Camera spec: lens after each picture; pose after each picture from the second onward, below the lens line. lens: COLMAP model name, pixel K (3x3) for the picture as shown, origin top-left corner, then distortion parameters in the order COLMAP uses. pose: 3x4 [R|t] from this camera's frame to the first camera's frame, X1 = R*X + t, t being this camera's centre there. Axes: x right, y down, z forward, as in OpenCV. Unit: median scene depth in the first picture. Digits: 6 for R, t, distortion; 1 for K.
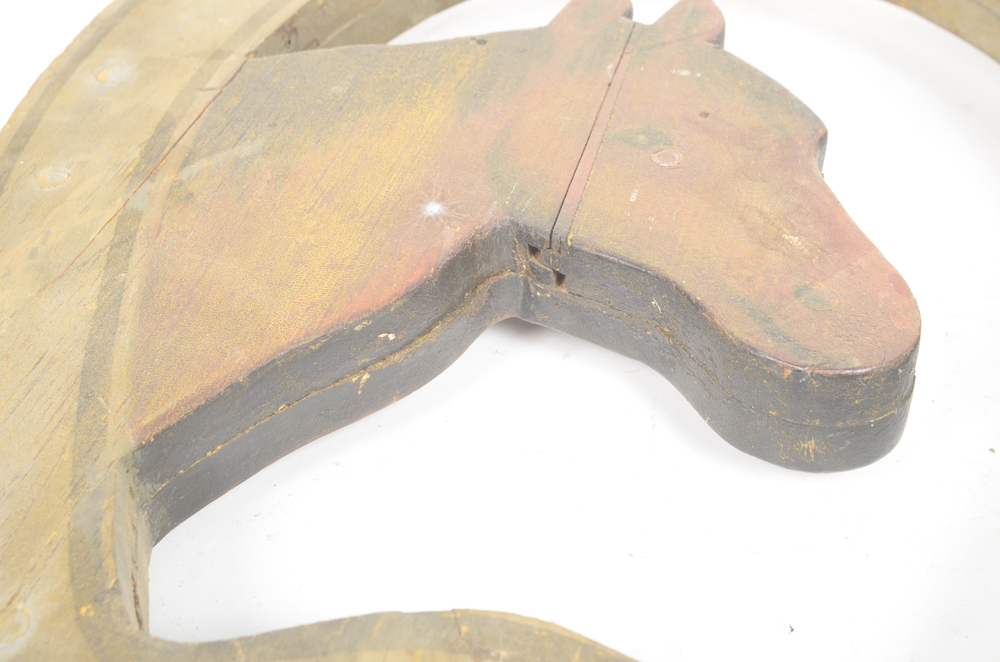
lens RADIAL K [[1551.4, 0, 499.7], [0, 1551.4, 331.7], [0, 0, 1]] dist [-0.030611, 0.000000]
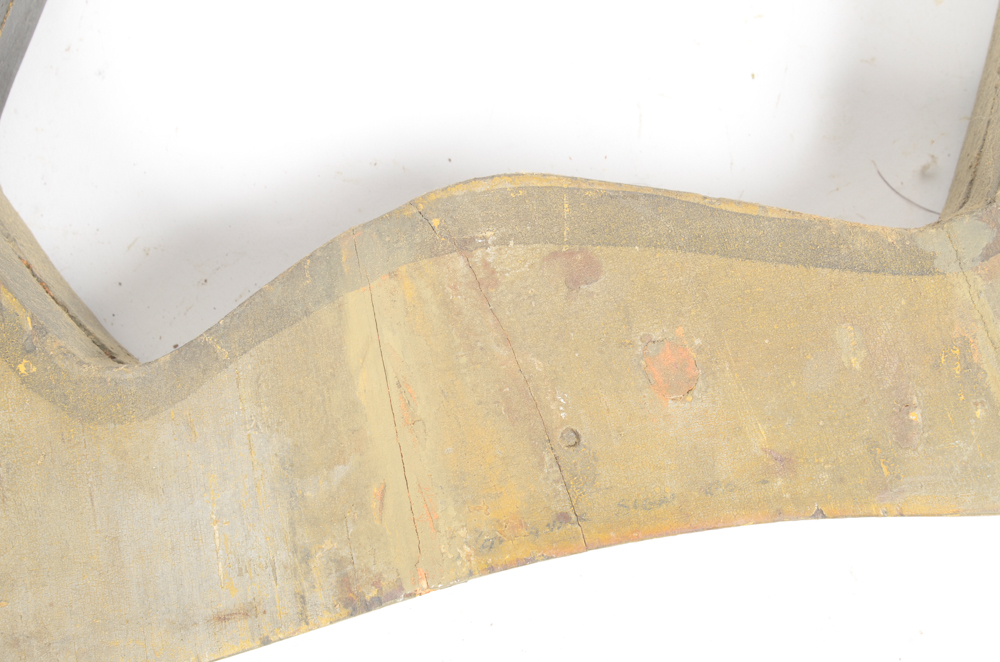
lens RADIAL K [[1551.4, 0, 495.0], [0, 1551.4, 334.6], [0, 0, 1]] dist [-0.030611, 0.000000]
pose [[0.910133, -0.414081, 0.013990, -0.023418], [0.260697, 0.598591, 0.757447, -0.329449], [-0.322019, -0.685730, 0.652747, 0.276789]]
